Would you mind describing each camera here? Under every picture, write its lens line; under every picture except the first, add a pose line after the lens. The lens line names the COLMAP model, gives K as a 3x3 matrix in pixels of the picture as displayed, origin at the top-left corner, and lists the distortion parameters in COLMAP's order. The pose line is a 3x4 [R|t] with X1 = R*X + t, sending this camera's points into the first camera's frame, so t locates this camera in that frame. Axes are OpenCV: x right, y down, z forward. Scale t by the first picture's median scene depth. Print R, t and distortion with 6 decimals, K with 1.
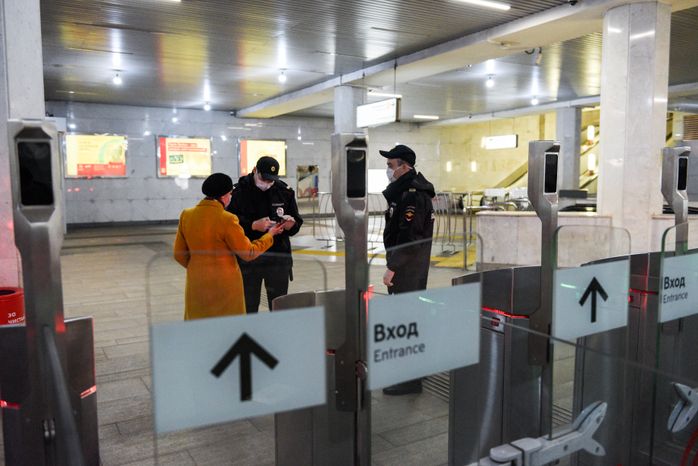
lens RADIAL K [[573.7, 0, 346.1], [0, 573.7, 235.7], [0, 0, 1]] dist [0.003920, -0.019247]
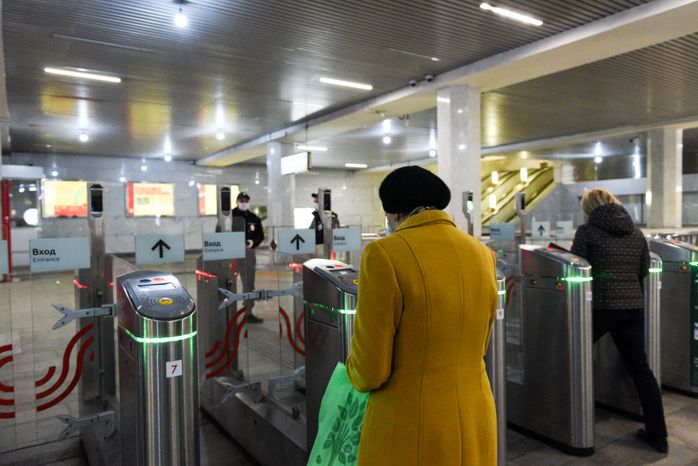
lens RADIAL K [[514.2, 0, 361.7], [0, 514.2, 229.0], [0, 0, 1]] dist [-0.000321, 0.011809]
pose [[0.997142, -0.012104, 0.074569, 0.091750], [0.017915, 0.996812, -0.077749, 0.018157], [-0.073390, 0.078863, 0.994180, -0.105110]]
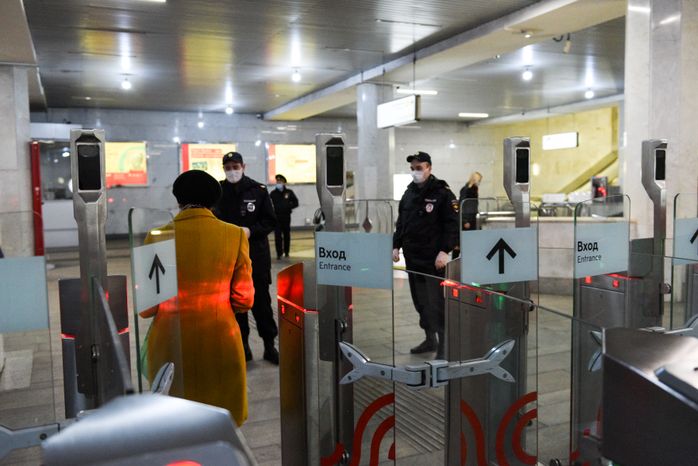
lens RADIAL K [[641.3, 0, 344.1], [0, 641.3, 228.0], [0, 0, 1]] dist [0.001312, 0.000000]
pose [[0.993831, -0.005614, -0.110763, 0.065922], [0.001725, 0.999380, -0.035175, 0.005581], [0.110892, 0.034767, 0.993224, -0.013255]]
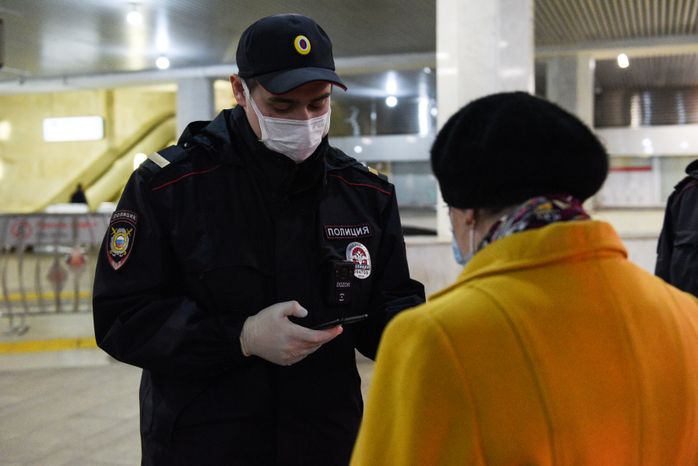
lens RADIAL K [[828.3, 0, 350.0], [0, 828.3, 231.2], [0, 0, 1]] dist [0.016961, 0.000000]
pose [[0.753463, -0.034968, 0.656560, -0.114601], [0.071994, 0.996968, -0.029522, -0.014020], [-0.653537, 0.069512, 0.753696, 0.224569]]
